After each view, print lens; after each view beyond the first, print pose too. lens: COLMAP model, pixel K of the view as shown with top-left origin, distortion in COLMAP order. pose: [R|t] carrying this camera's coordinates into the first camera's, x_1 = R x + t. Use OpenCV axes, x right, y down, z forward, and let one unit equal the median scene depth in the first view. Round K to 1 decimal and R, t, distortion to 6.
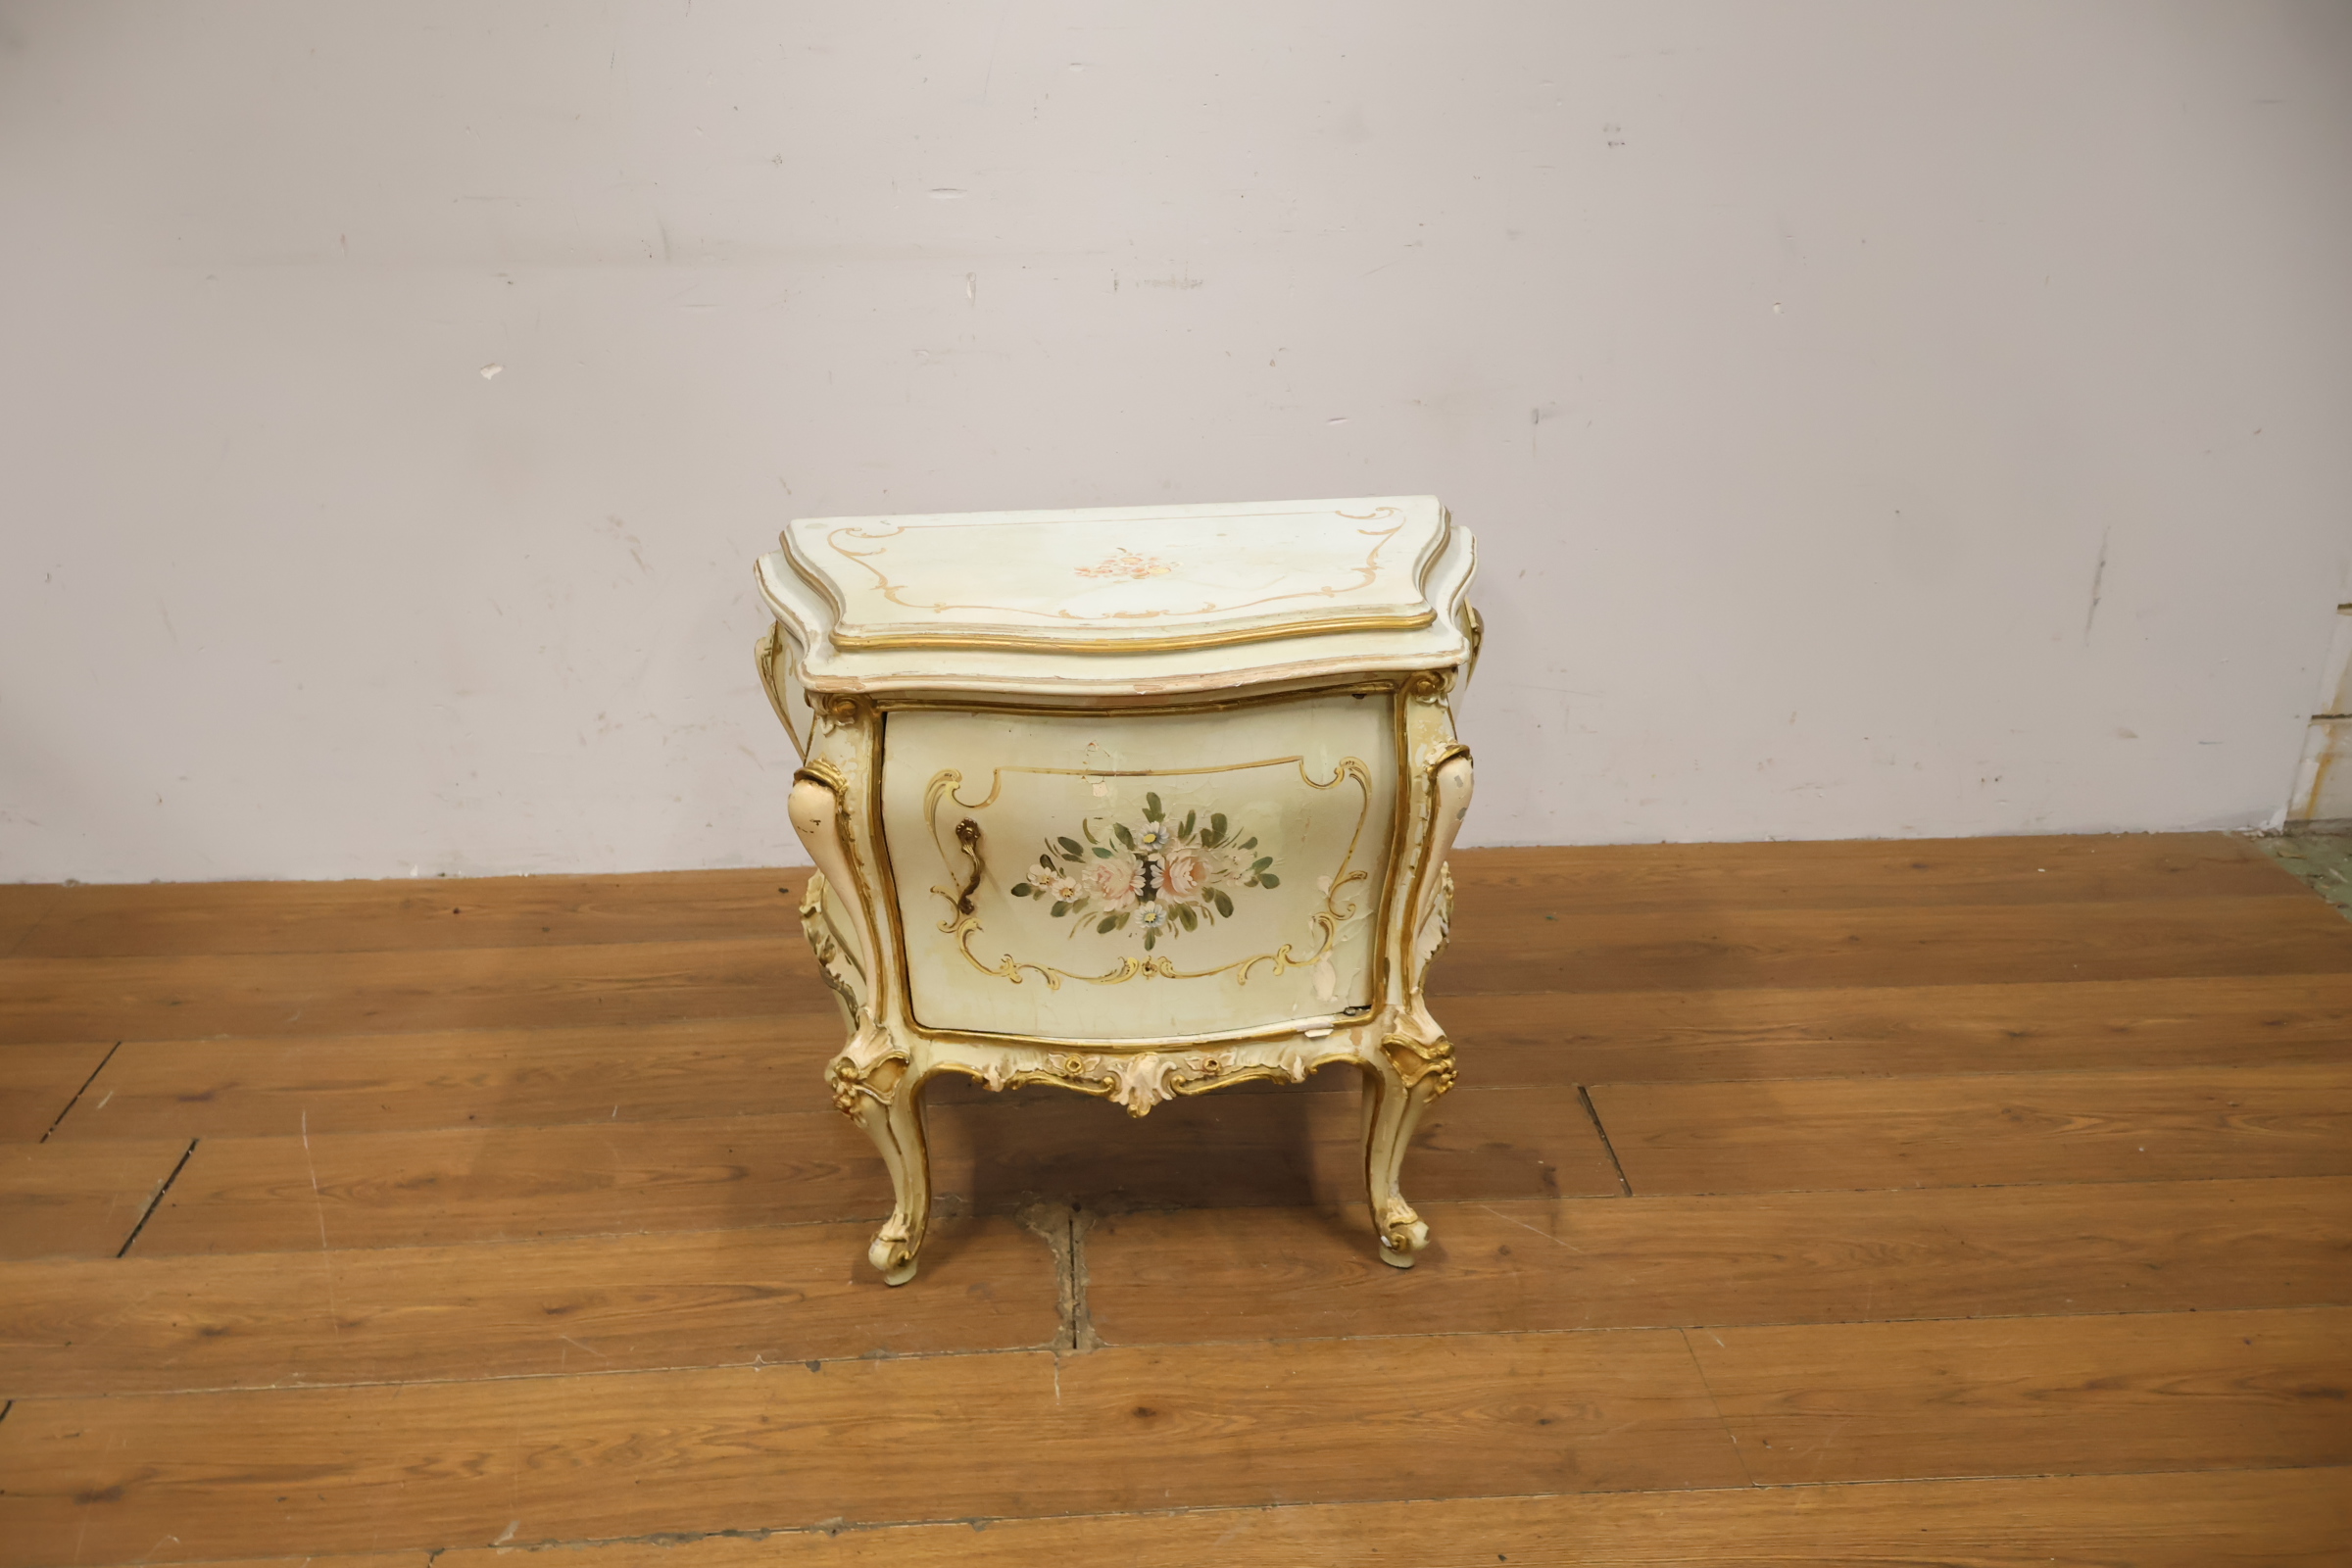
lens RADIAL K [[2029.5, 0, 1169.4], [0, 2029.5, 780.9], [0, 0, 1]] dist [-0.003256, 0.005781]
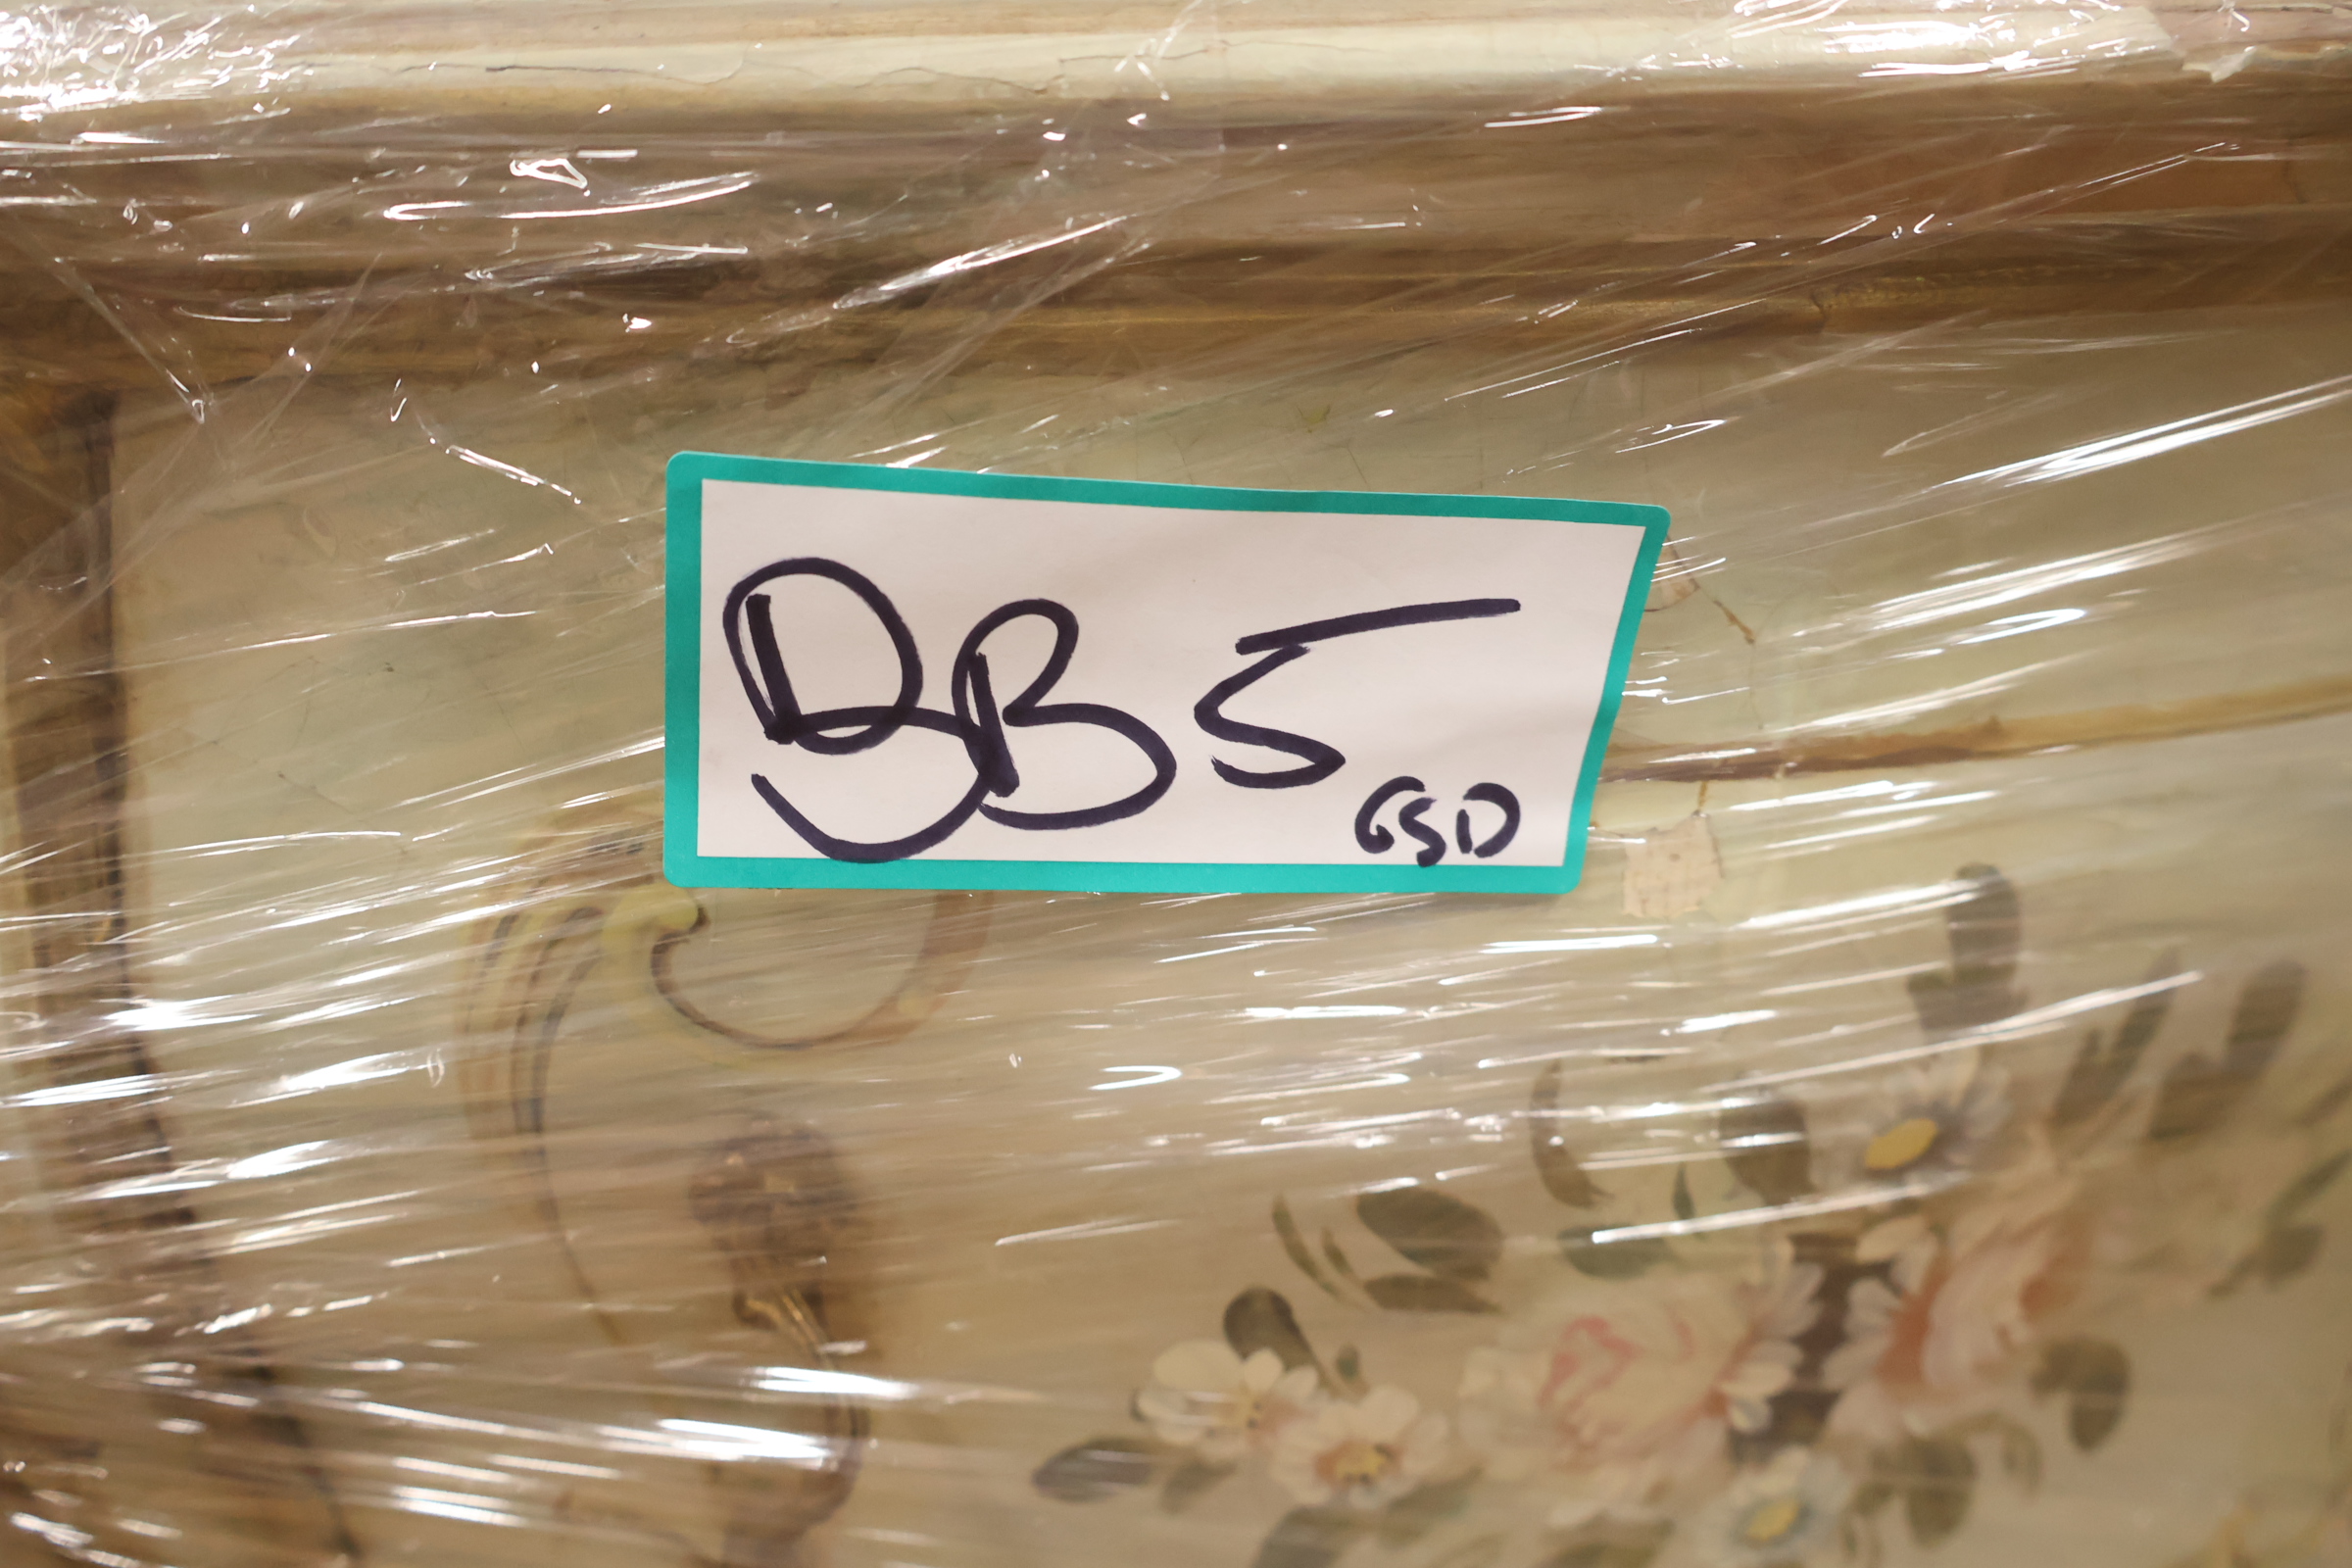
lens RADIAL K [[2029.5, 0, 1166.6], [0, 2029.5, 770.7], [0, 0, 1]] dist [-0.003256, 0.005781]
pose [[0.985610, -0.060988, 0.157647, -0.080904], [0.062433, 0.998040, -0.004228, -0.004197], [-0.157081, 0.014009, 0.987486, 0.740959]]
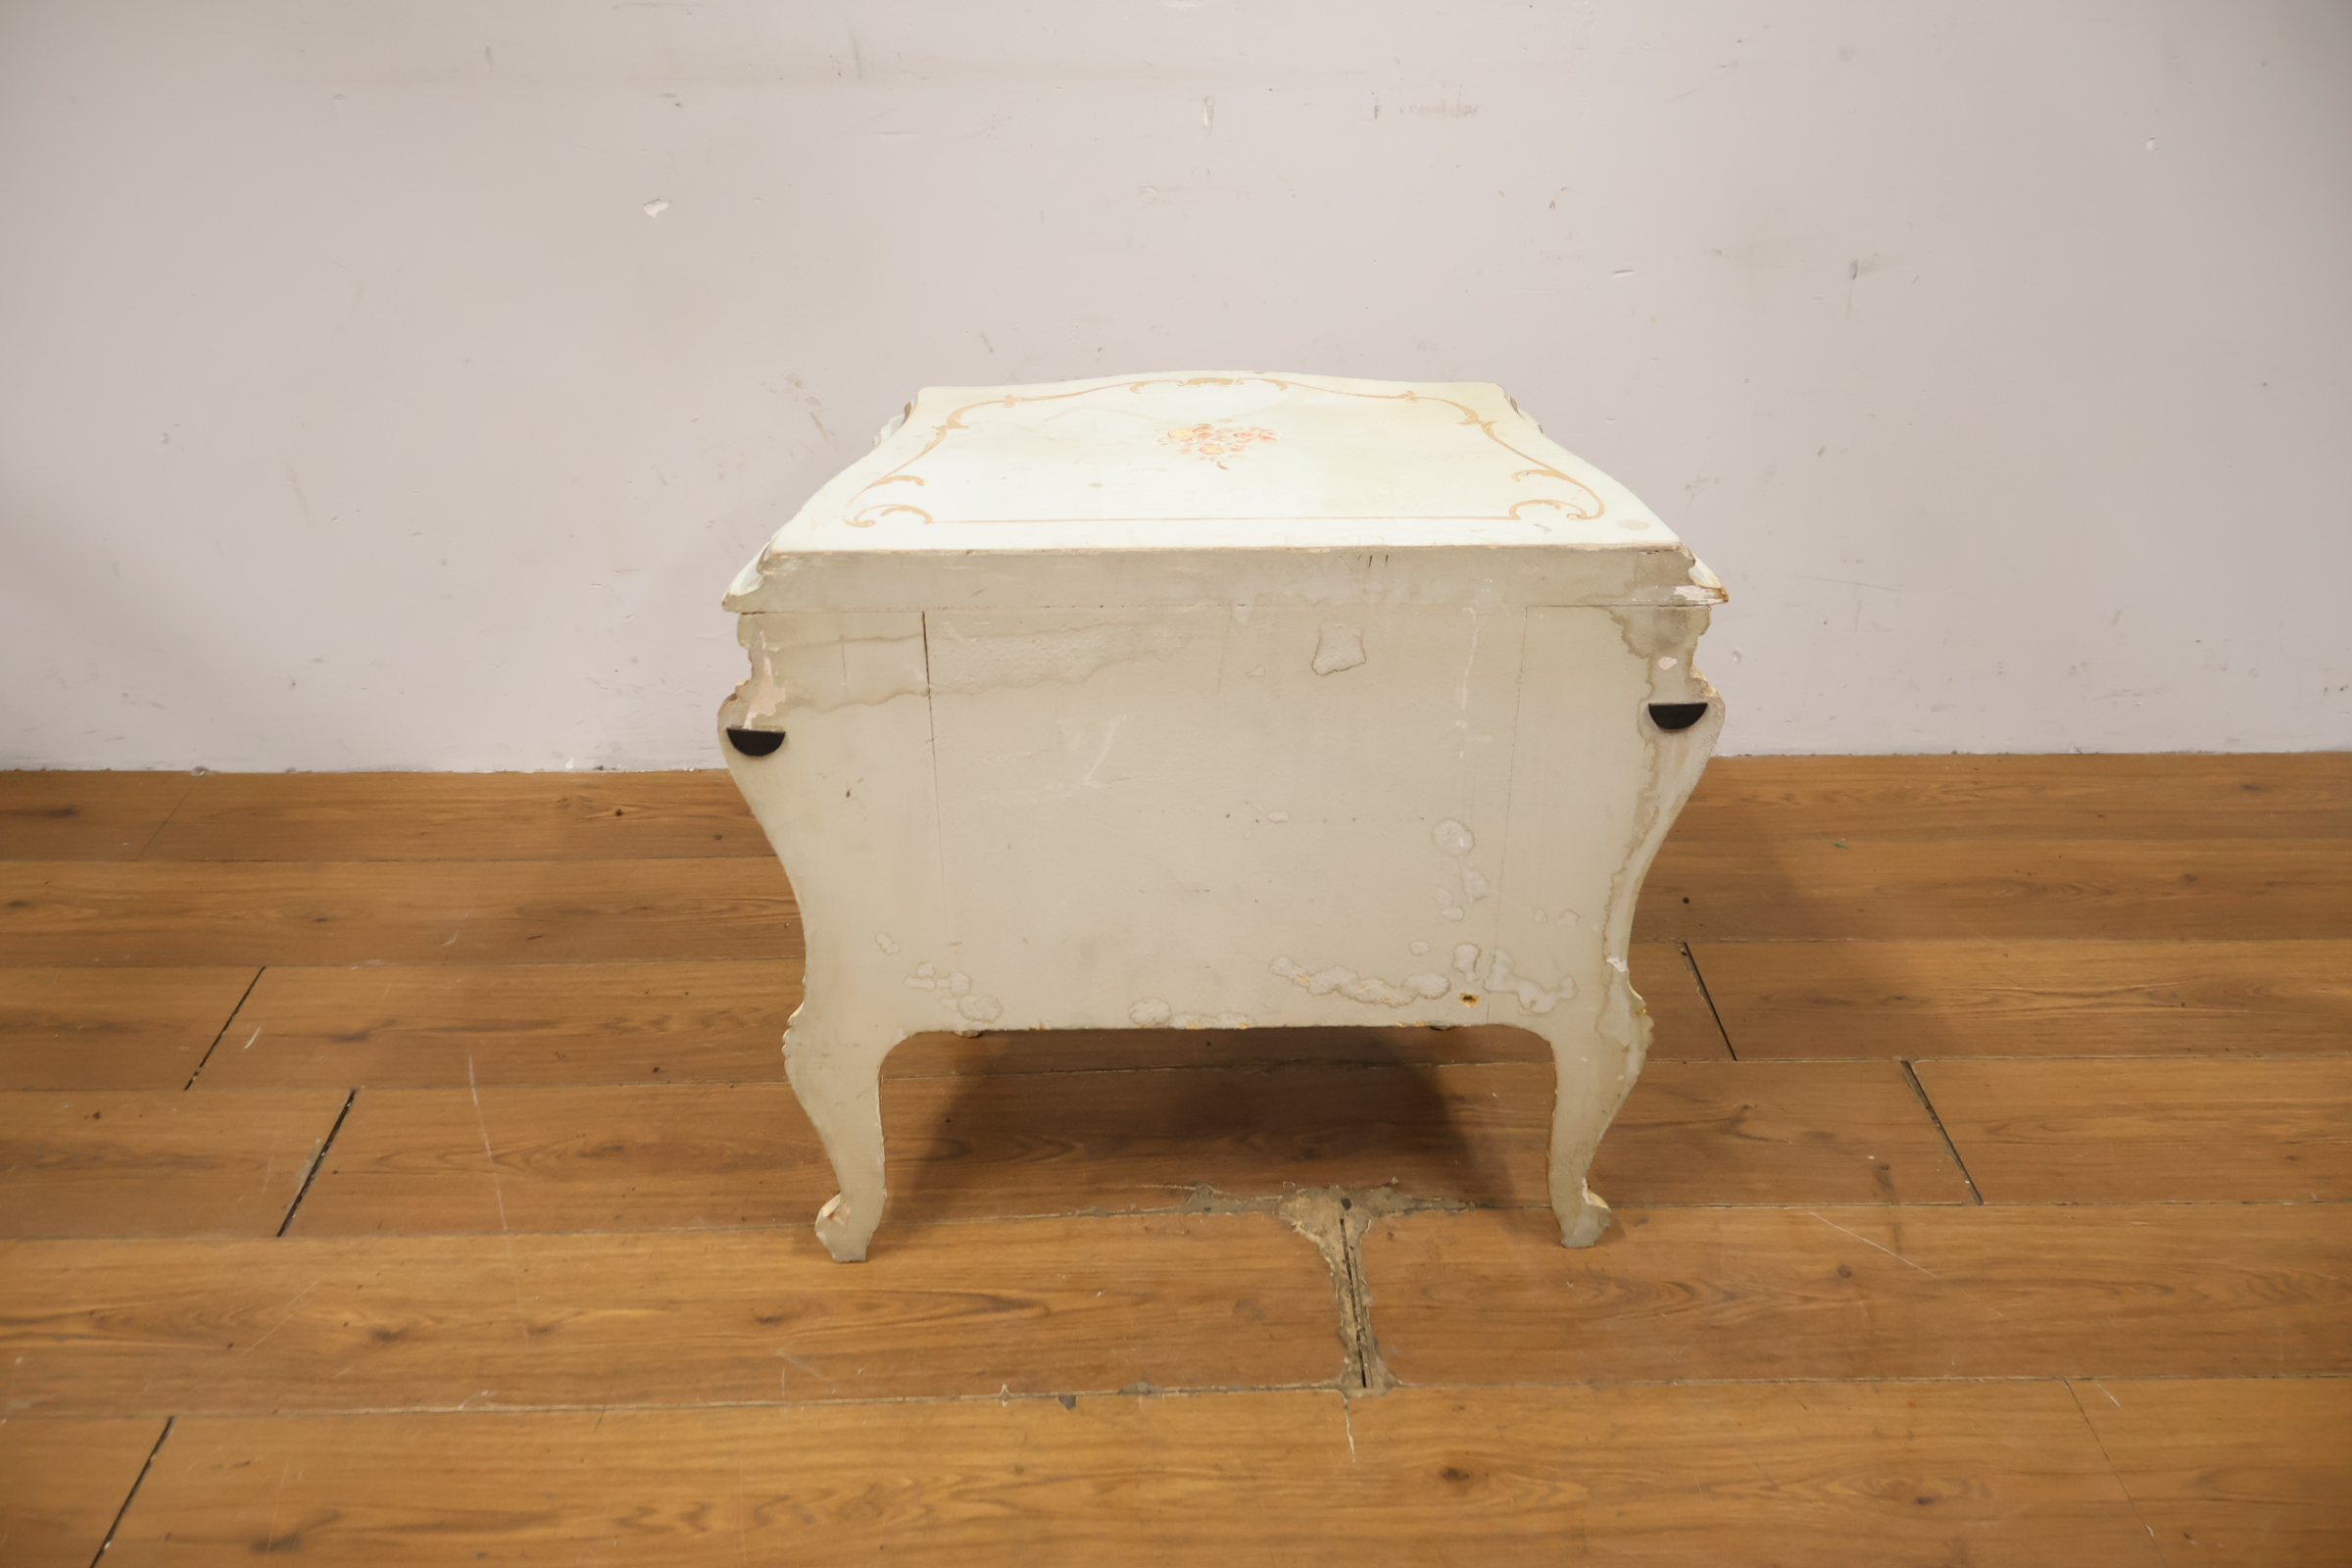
lens RADIAL K [[2029.5, 0, 1179.1], [0, 2029.5, 780.9], [0, 0, 1]] dist [-0.003256, 0.005781]
pose [[0.999236, 0.018449, -0.034453, -0.095171], [-0.014790, 0.994509, 0.103603, -0.064579], [0.036175, -0.103014, 0.994022, 0.147480]]
